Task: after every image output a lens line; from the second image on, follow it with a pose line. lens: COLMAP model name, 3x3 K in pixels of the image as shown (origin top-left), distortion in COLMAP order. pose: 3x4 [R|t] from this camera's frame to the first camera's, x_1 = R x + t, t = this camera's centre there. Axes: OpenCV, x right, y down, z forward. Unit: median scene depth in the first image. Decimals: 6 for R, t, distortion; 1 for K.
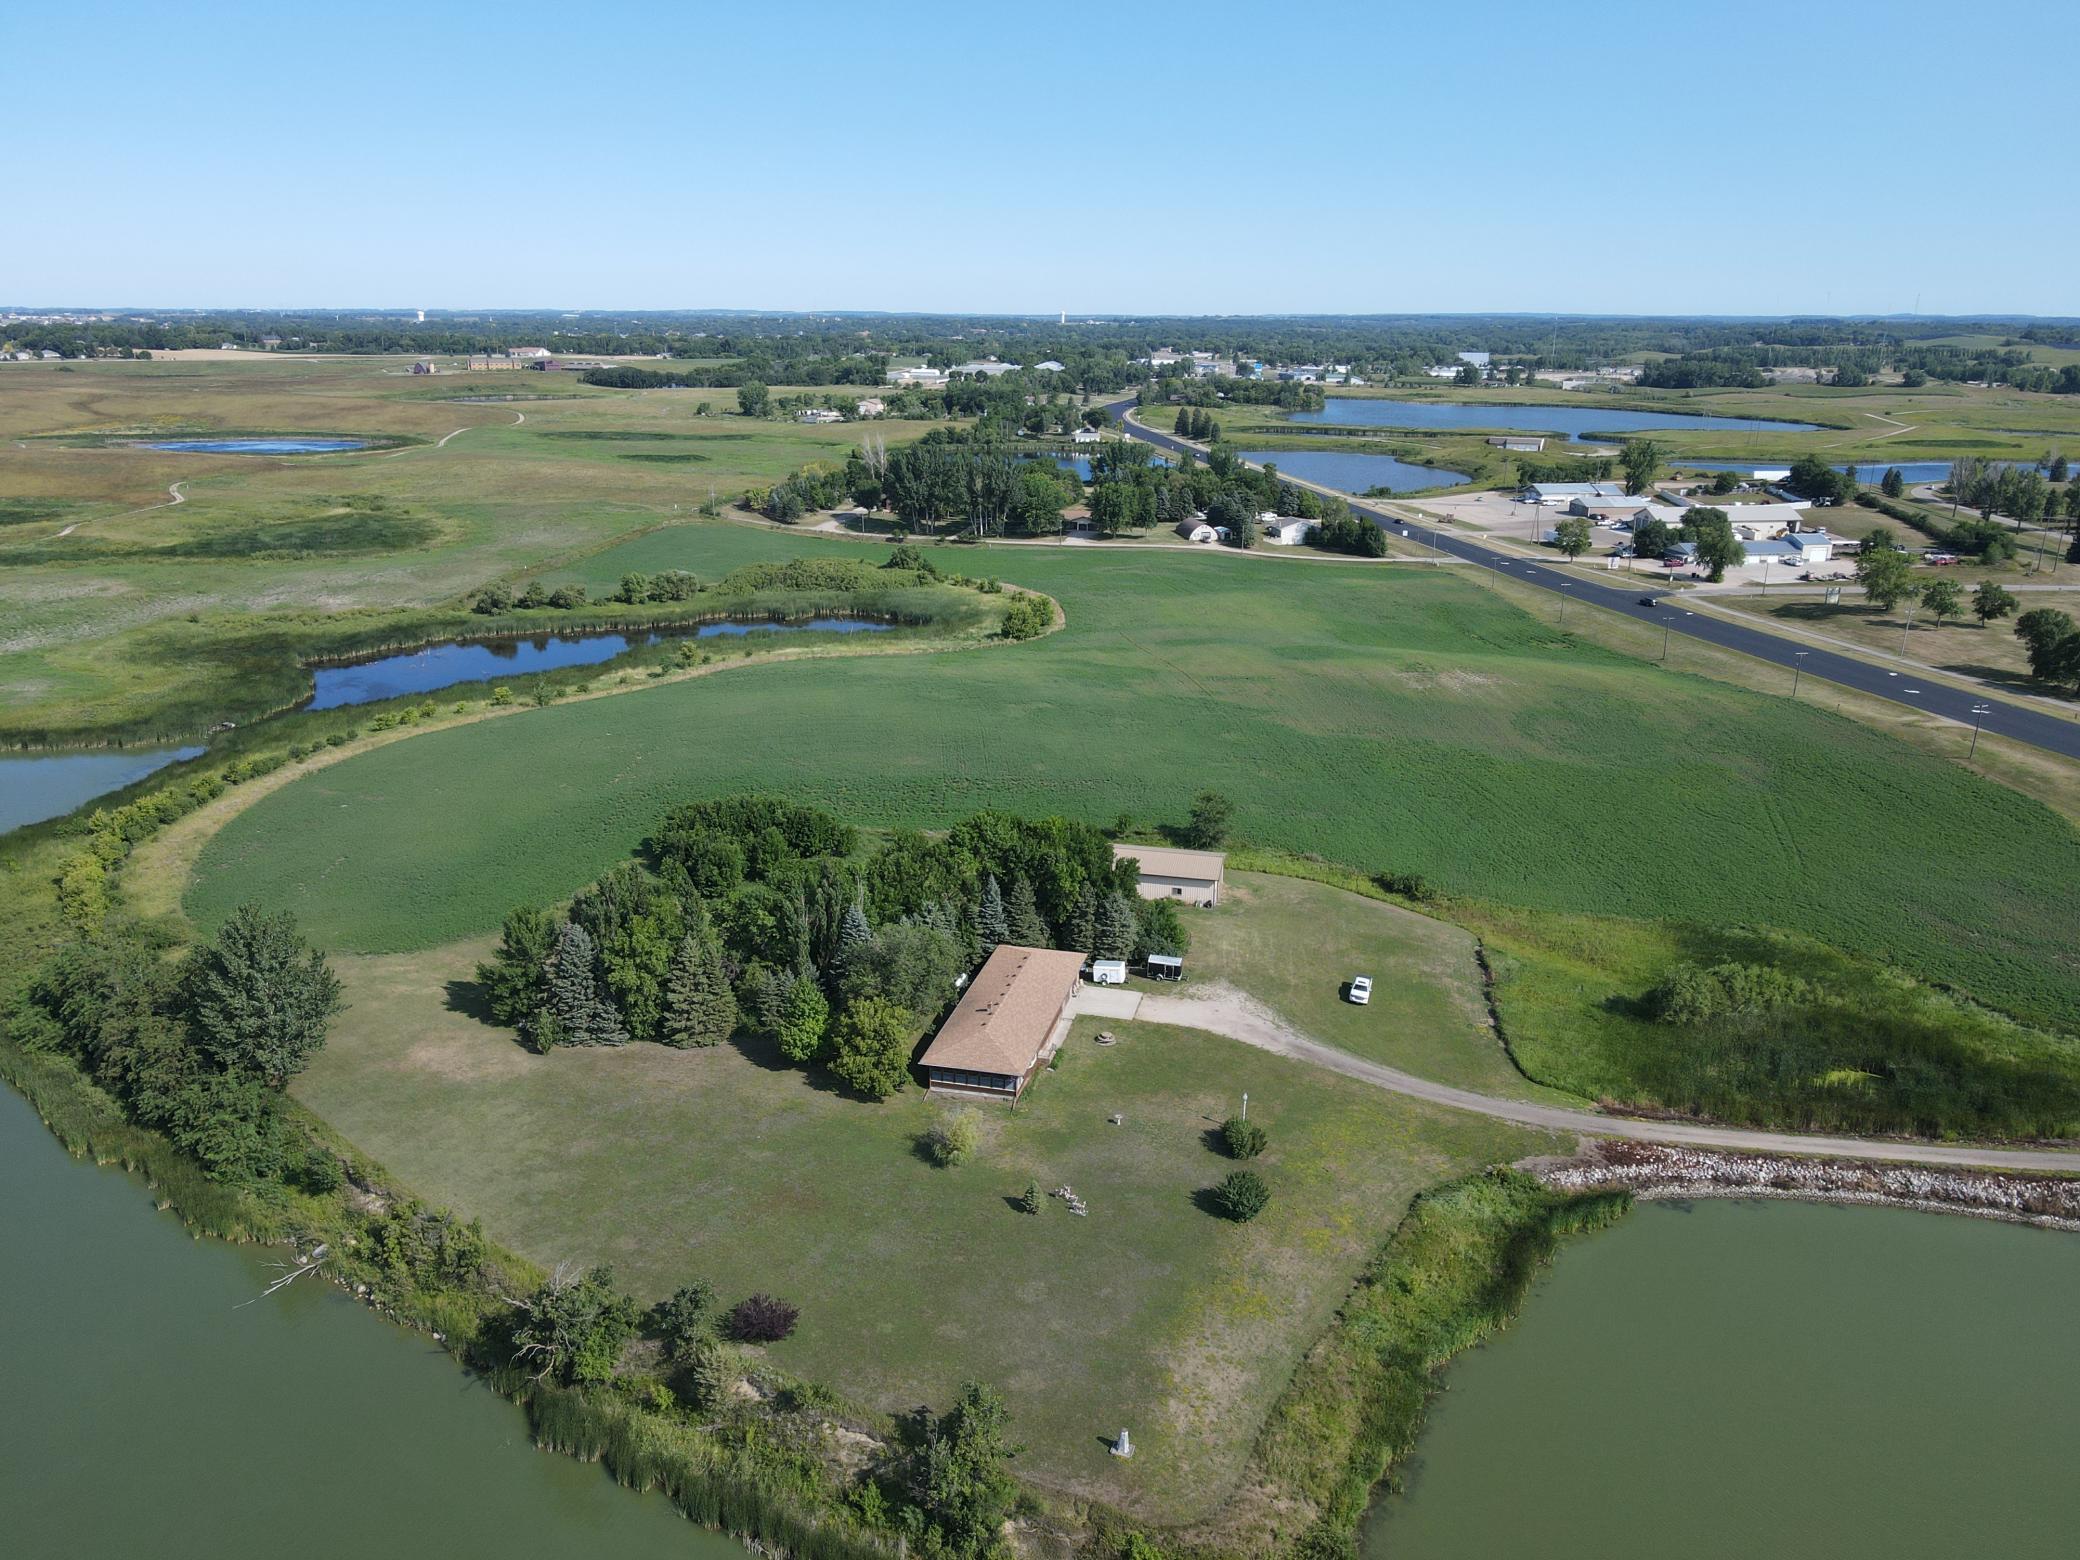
lens RADIAL K [[1526.3, 0, 1044.1], [0, 1526.3, 772.4], [0, 0, 1]] dist [-0.007003, 0.041988]
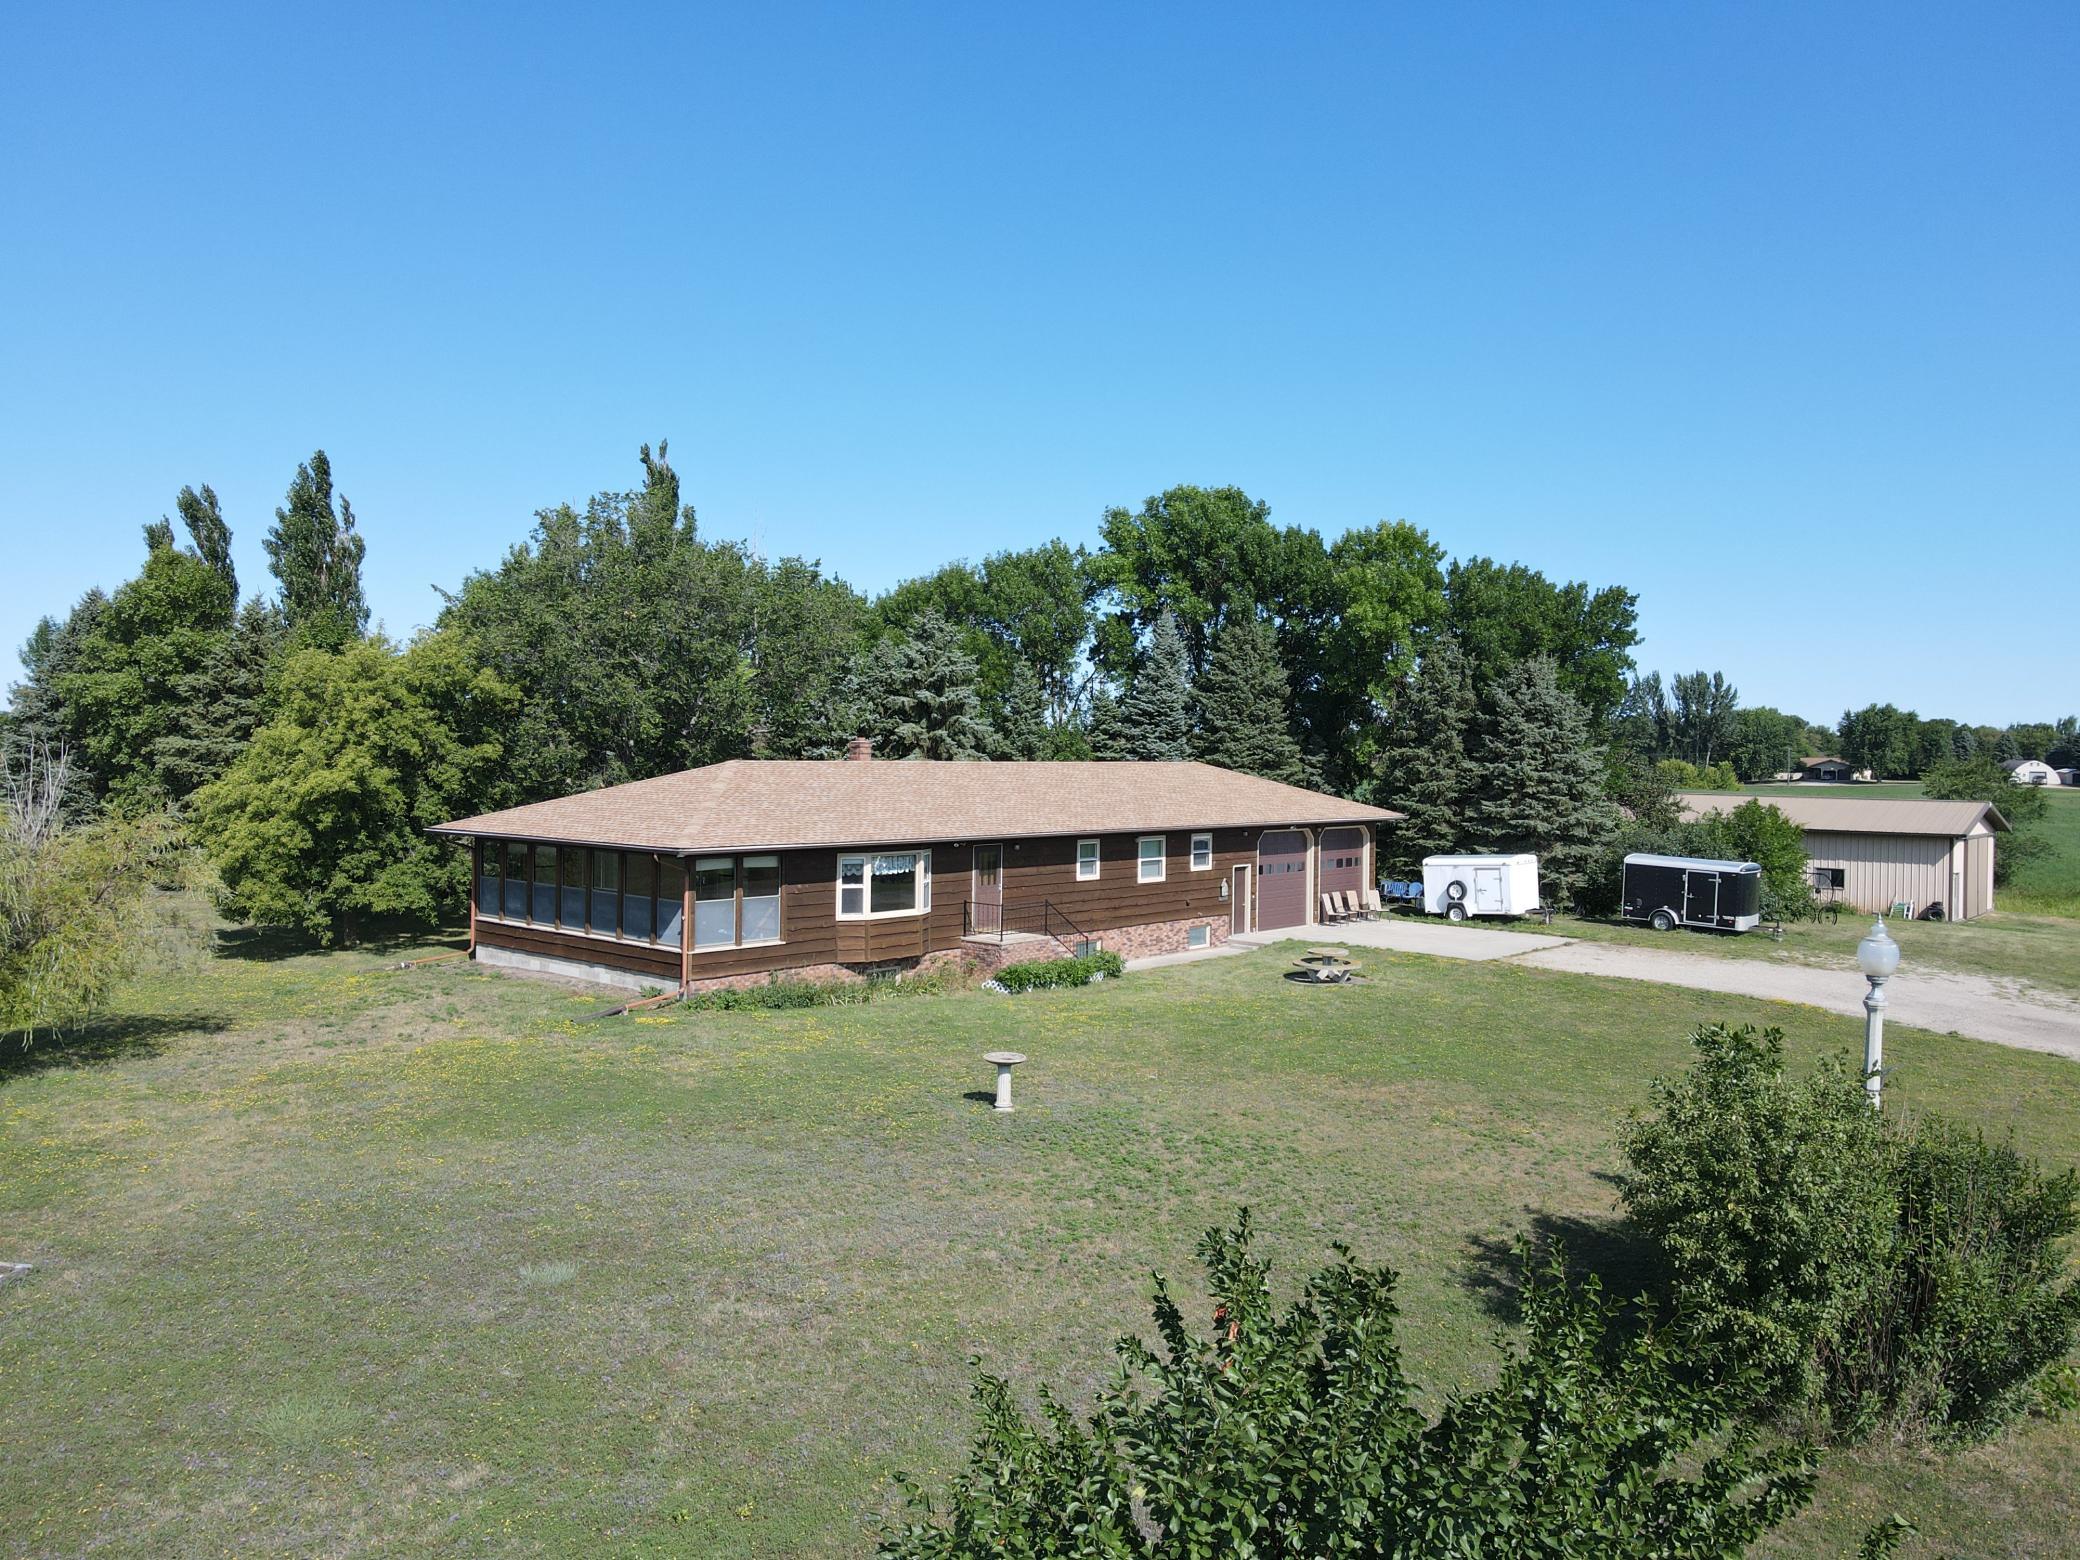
lens RADIAL K [[1526.3, 0, 1044.1], [0, 1526.3, 772.4], [0, 0, 1]] dist [-0.007003, 0.041988]
pose [[0.883309, 0.010597, -0.468672, 0.107170], [-0.142324, 0.958619, -0.246564, 0.196503], [0.446665, 0.284495, 0.848265, 0.713691]]
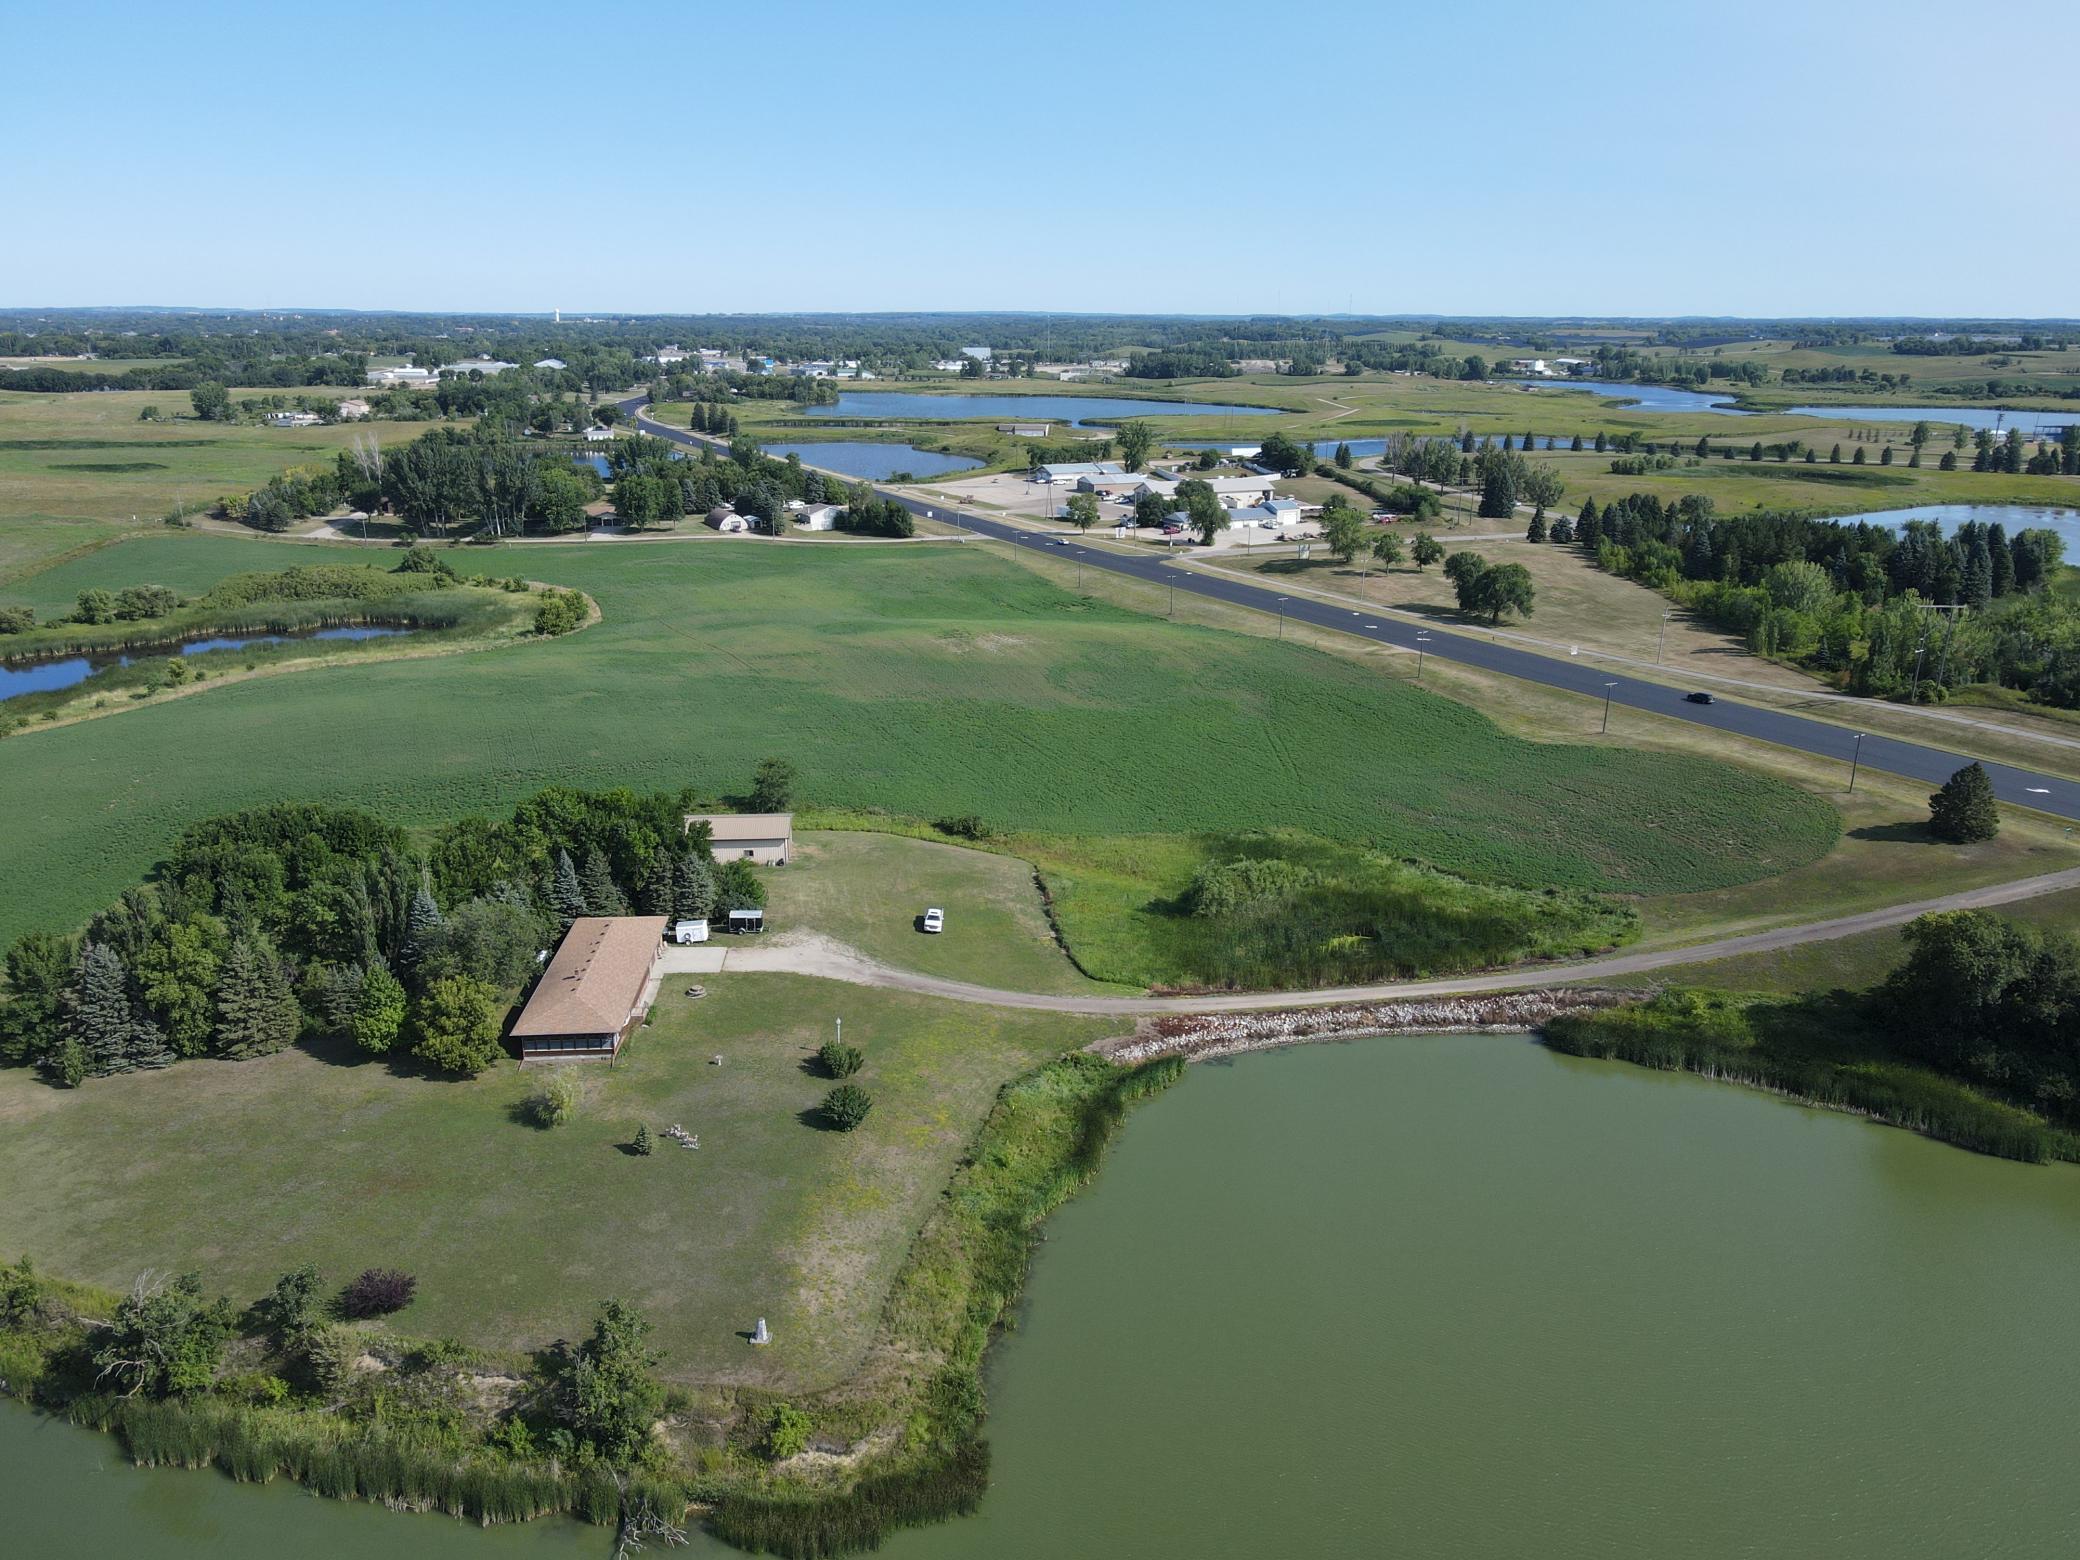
lens RADIAL K [[1533.5, 0, 1049.6], [0, 1533.5, 754.4], [0, 0, 1]] dist [-0.012479, 0.036490]
pose [[0.951699, -0.085860, 0.294782, -0.022246], [0.089140, 0.996016, 0.002318, 0.031808], [-0.293807, 0.024071, 0.955562, -0.054303]]
